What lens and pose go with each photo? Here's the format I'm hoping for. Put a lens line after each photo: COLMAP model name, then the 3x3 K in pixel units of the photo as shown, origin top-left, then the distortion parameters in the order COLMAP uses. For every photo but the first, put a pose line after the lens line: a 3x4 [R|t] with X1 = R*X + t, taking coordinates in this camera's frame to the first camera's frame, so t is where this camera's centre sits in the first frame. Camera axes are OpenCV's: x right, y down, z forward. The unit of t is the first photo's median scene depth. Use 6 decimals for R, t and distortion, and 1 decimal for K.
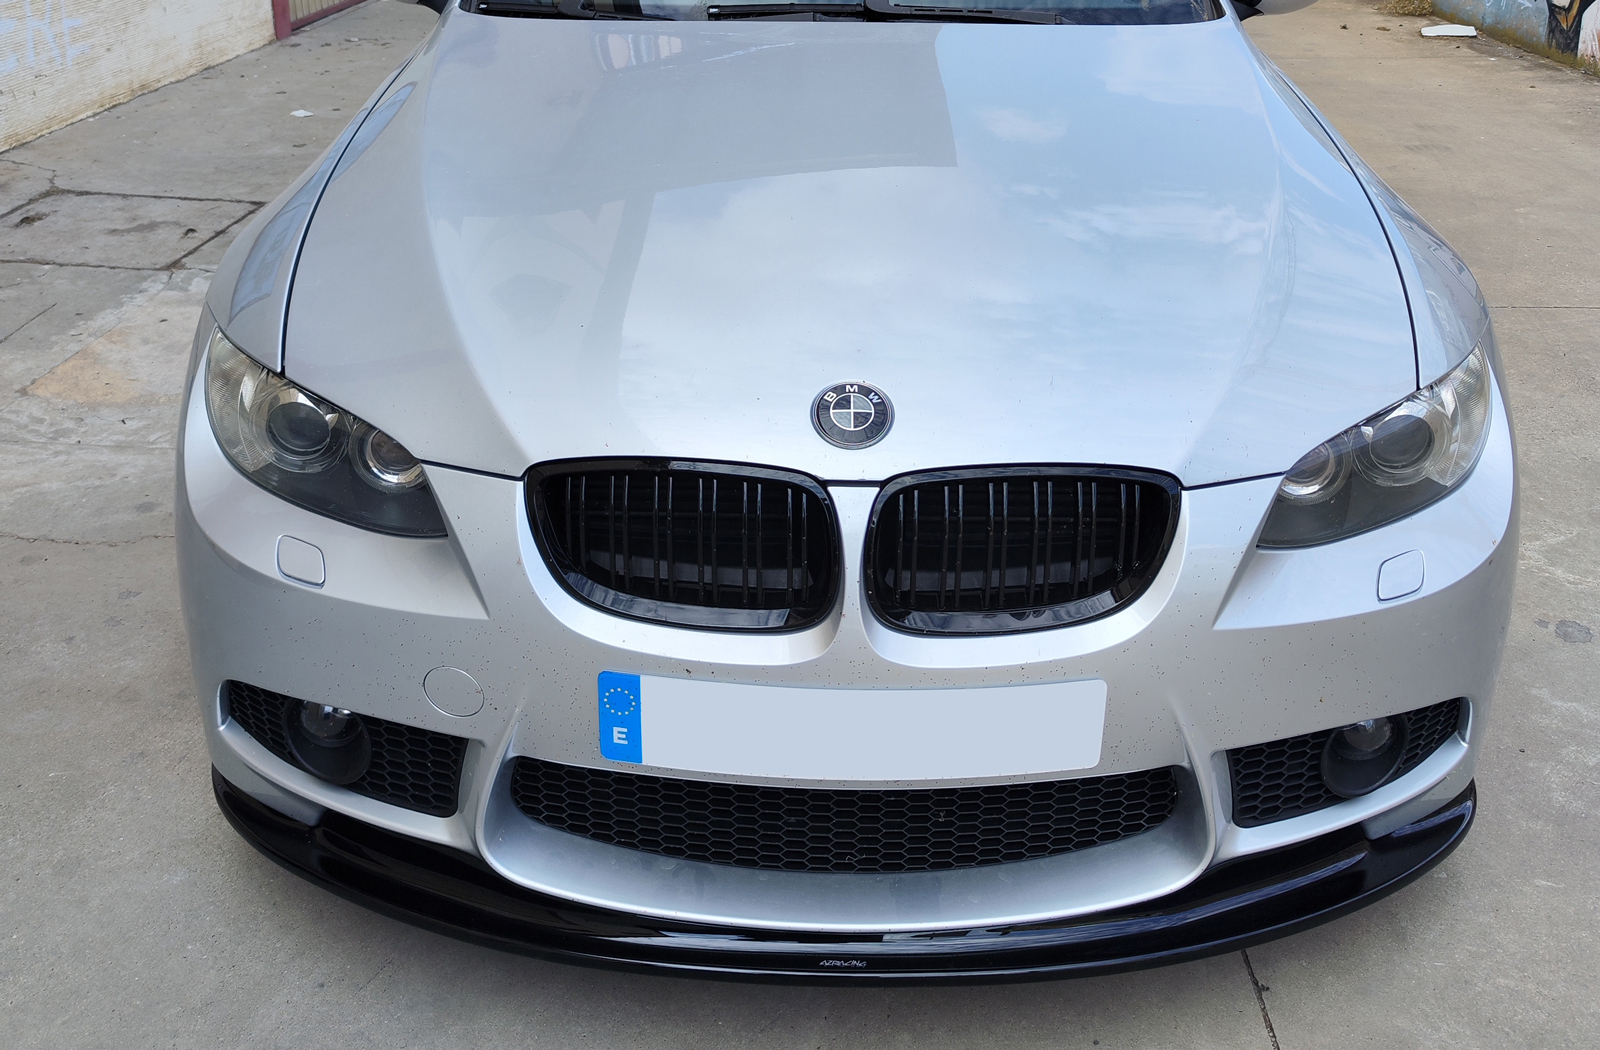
lens RADIAL K [[1415.4, 0, 800.2], [0, 1415.4, 695.4], [0, 0, 1]] dist [-0.003484, 0.003456]
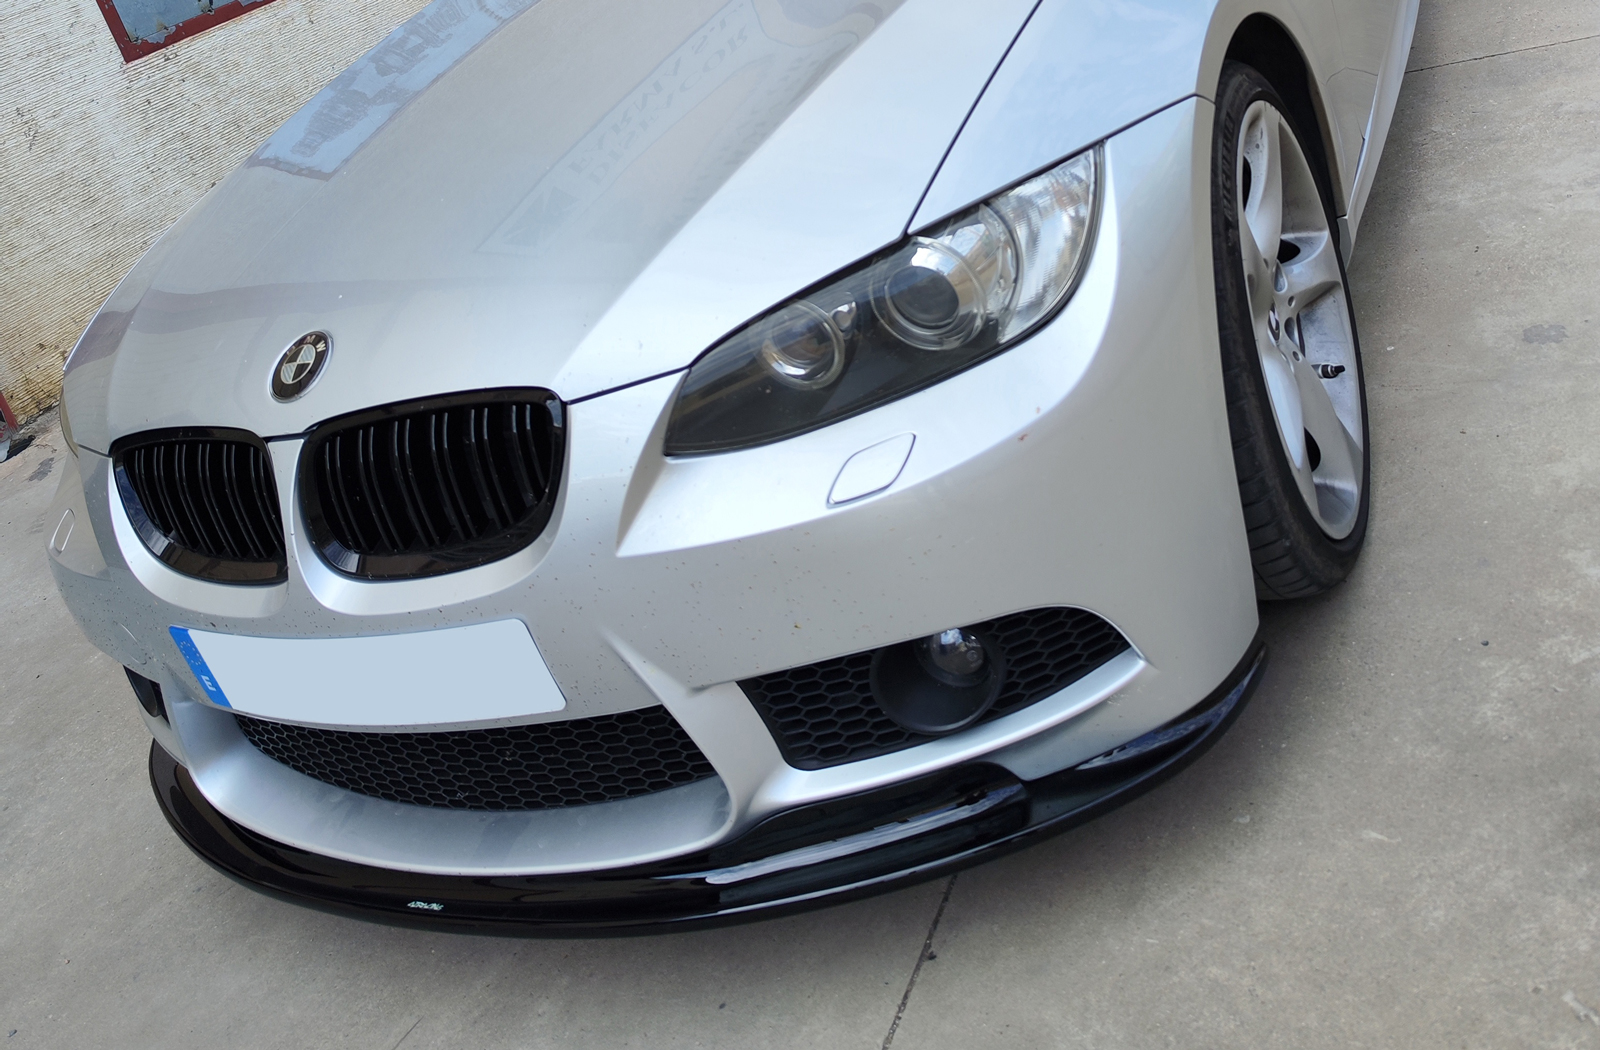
lens RADIAL K [[1412.2, 0, 797.0], [0, 1412.2, 528.0], [0, 0, 1]] dist [-0.007359, 0.010672]
pose [[0.877225, -0.067195, -0.475354, 0.756157], [0.061727, 0.997724, -0.027125, -0.031183], [0.476095, -0.005547, 0.879376, 0.259005]]
